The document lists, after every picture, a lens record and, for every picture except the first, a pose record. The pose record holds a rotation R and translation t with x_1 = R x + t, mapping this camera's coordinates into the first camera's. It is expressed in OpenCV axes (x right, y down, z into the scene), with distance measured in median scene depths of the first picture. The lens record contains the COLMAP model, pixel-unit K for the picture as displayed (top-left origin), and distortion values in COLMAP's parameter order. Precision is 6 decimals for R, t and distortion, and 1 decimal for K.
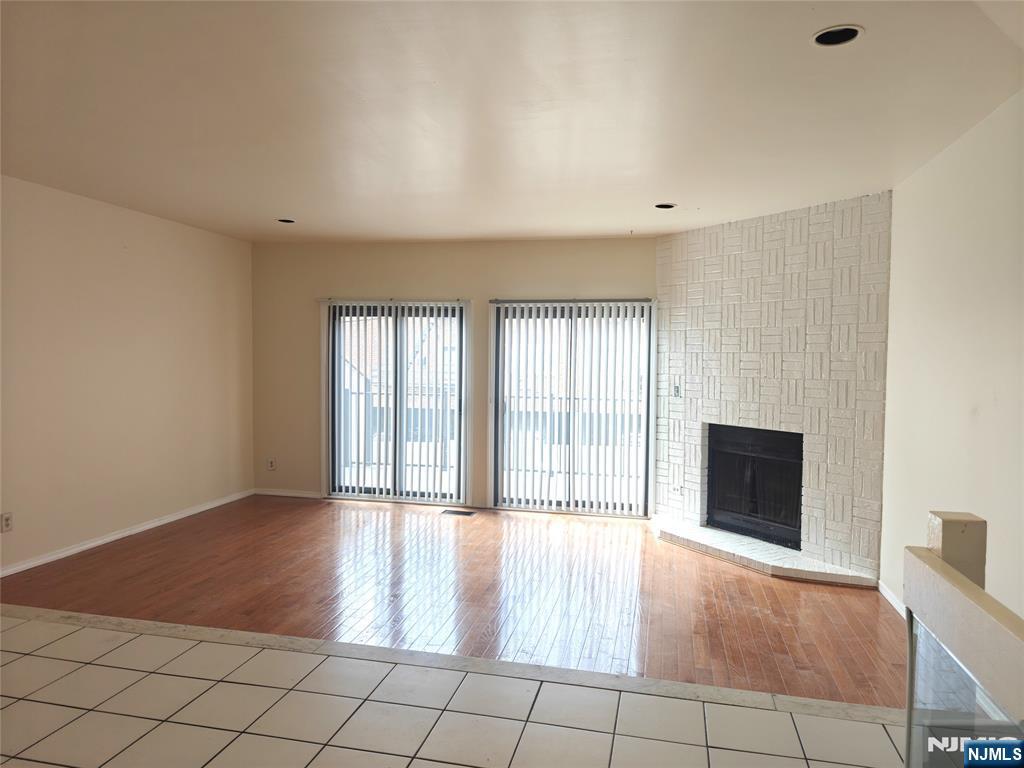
lens RADIAL K [[693.1, 0, 512.0], [0, 693.1, 380.2], [0, 0, 1]] dist [0.031066, -0.008608]
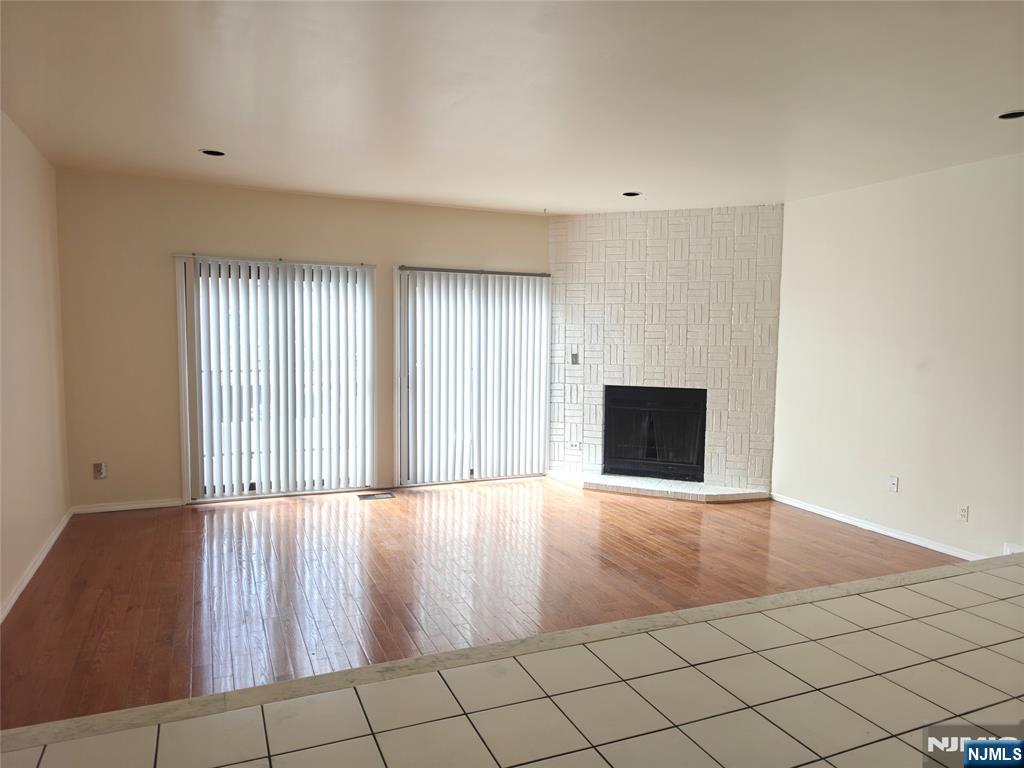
lens RADIAL K [[693.1, 0, 511.6], [0, 693.1, 381.6], [0, 0, 1]] dist [0.031066, -0.008608]
pose [[0.806079, -0.047469, 0.589901, -0.523163], [0.018259, 0.998298, 0.055382, -0.010986], [-0.591526, -0.033871, 0.805574, 0.167240]]
